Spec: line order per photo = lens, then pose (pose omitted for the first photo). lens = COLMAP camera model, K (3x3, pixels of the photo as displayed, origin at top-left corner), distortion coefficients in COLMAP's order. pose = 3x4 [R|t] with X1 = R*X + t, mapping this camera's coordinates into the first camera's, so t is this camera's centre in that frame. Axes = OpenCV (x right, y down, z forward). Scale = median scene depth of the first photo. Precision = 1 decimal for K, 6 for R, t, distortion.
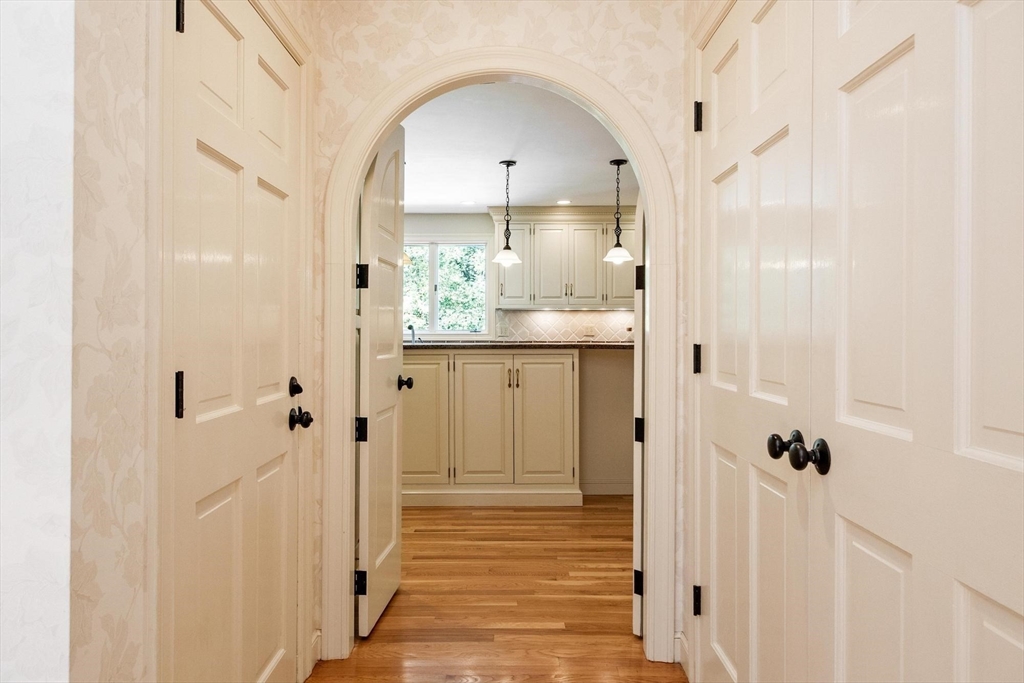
lens RADIAL K [[656.5, 0, 511.3], [0, 656.5, 338.5], [0, 0, 1]] dist [0.001703, 0.003210]
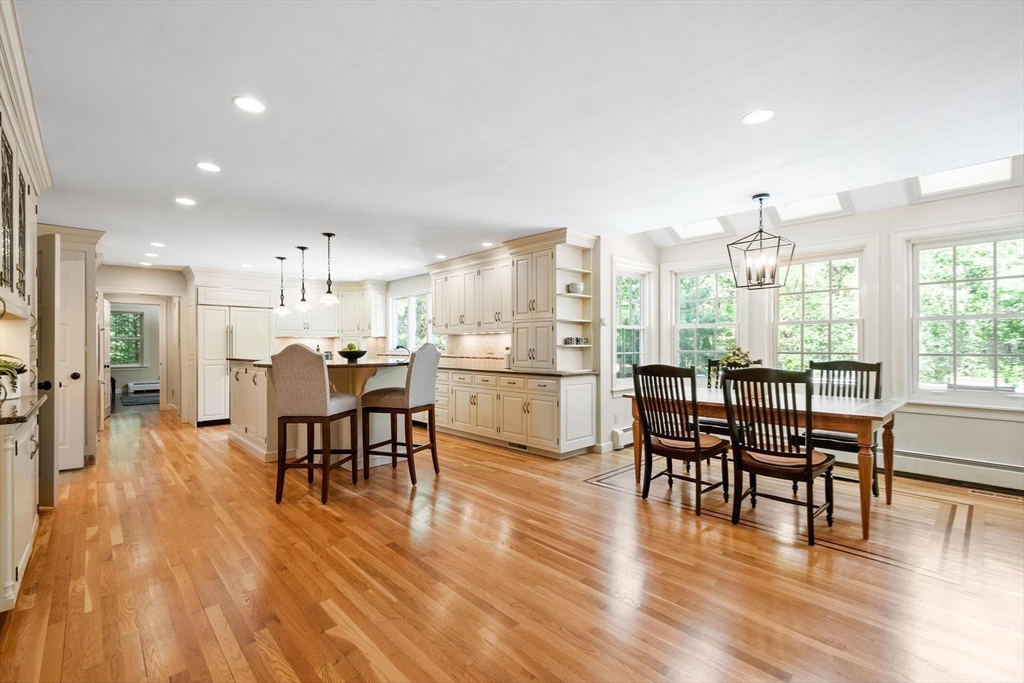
lens RADIAL K [[448.1, 0, 506.1], [0, 448.1, 345.9], [0, 0, 1]] dist [-0.000810, 0.000482]
pose [[0.680800, -0.003460, -0.732461, 1.560354], [-0.005210, 0.999941, -0.009566, -0.020459], [0.732451, 0.010329, 0.680742, 0.836346]]
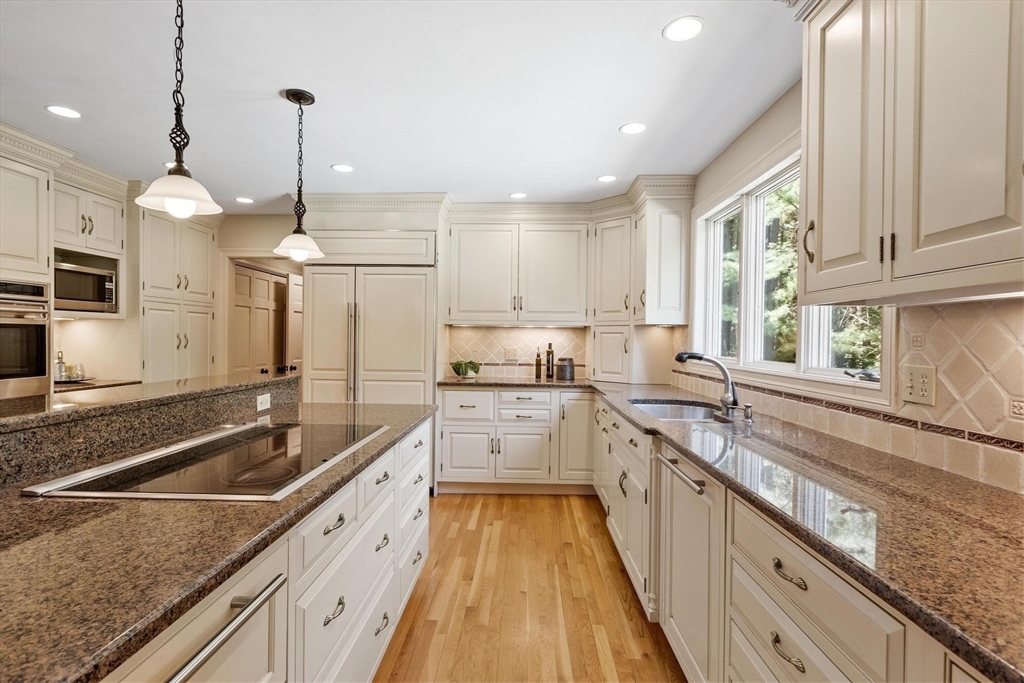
lens RADIAL K [[500.3, 0, 504.6], [0, 500.3, 344.2], [0, 0, 1]] dist [0.001563, 0.000220]
pose [[-0.037216, 0.009635, -0.999261, 0.406943], [-0.026506, 0.999592, 0.010625, -0.051248], [0.998956, 0.026882, -0.036946, 1.655871]]
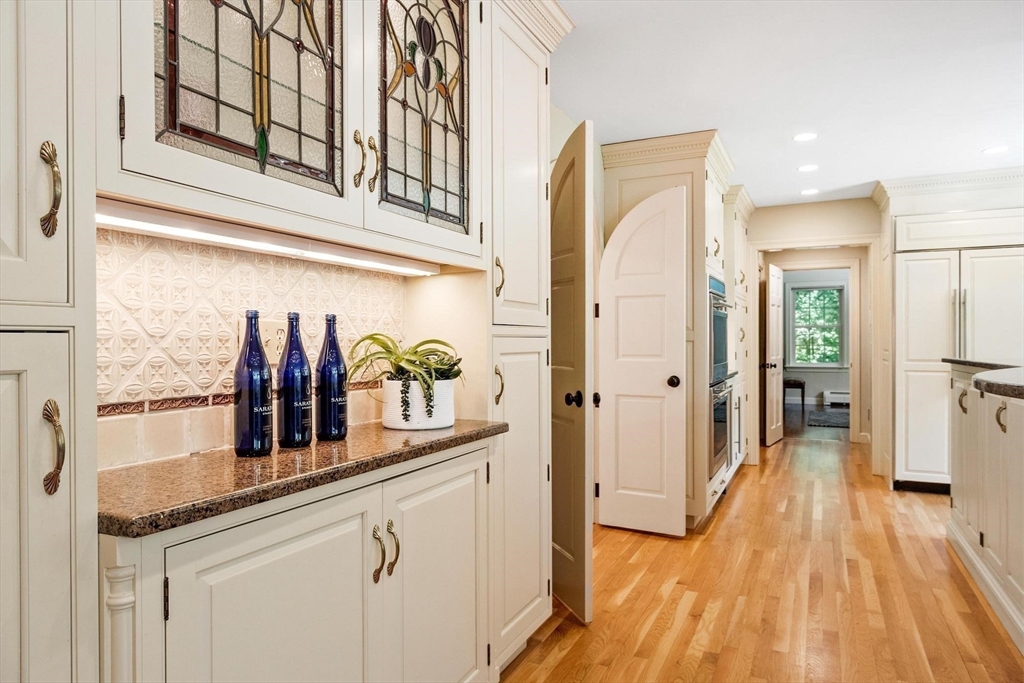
lens RADIAL K [[656.5, 0, 506.2], [0, 656.5, 344.3], [0, 0, 1]] dist [0.001703, 0.003210]
pose [[-0.430857, 0.003799, -0.902412, 0.947853], [-0.009874, 0.999911, 0.008924, -0.011498], [0.902366, 0.012756, -0.430781, 1.021942]]
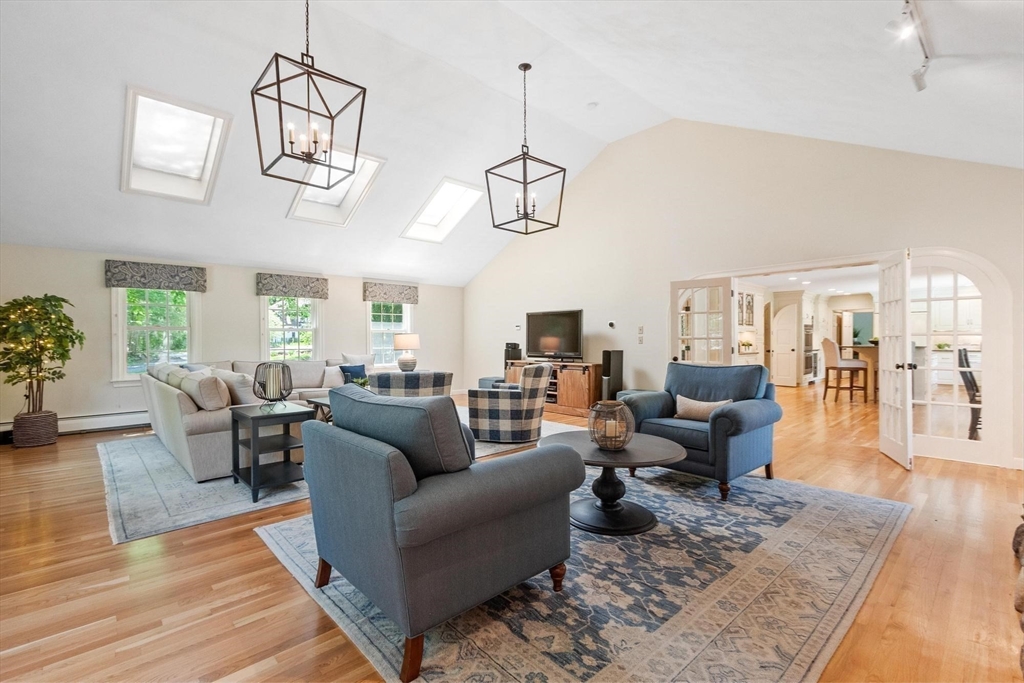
lens RADIAL K [[448.1, 0, 509.0], [0, 448.1, 340.5], [0, 0, 1]] dist [-0.000810, 0.000482]
pose [[-0.738348, 0.003450, -0.674411, 3.417703], [-0.003031, 0.999960, 0.008434, -0.030668], [0.674413, 0.008272, -0.738308, 1.772749]]
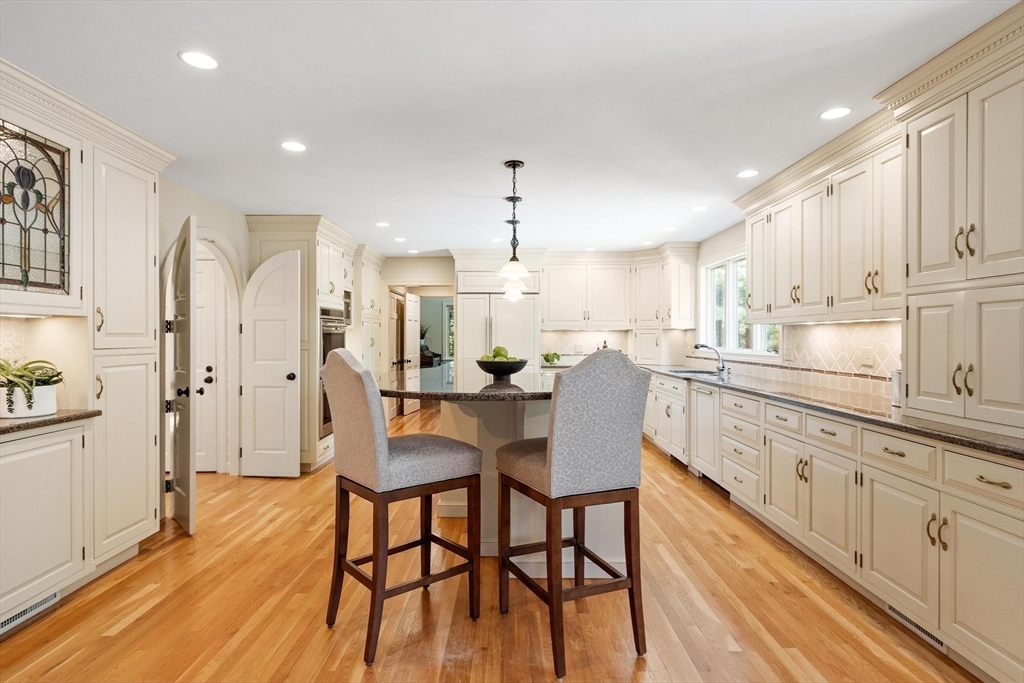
lens RADIAL K [[522.0, 0, 504.5], [0, 522.0, 339.1], [0, 0, 1]] dist [0.001376, -0.002242]
pose [[-0.007255, 0.001985, -0.999972, 1.165642], [-0.014306, 0.999895, 0.002089, -0.048210], [0.999871, 0.014320, -0.007226, 1.349312]]
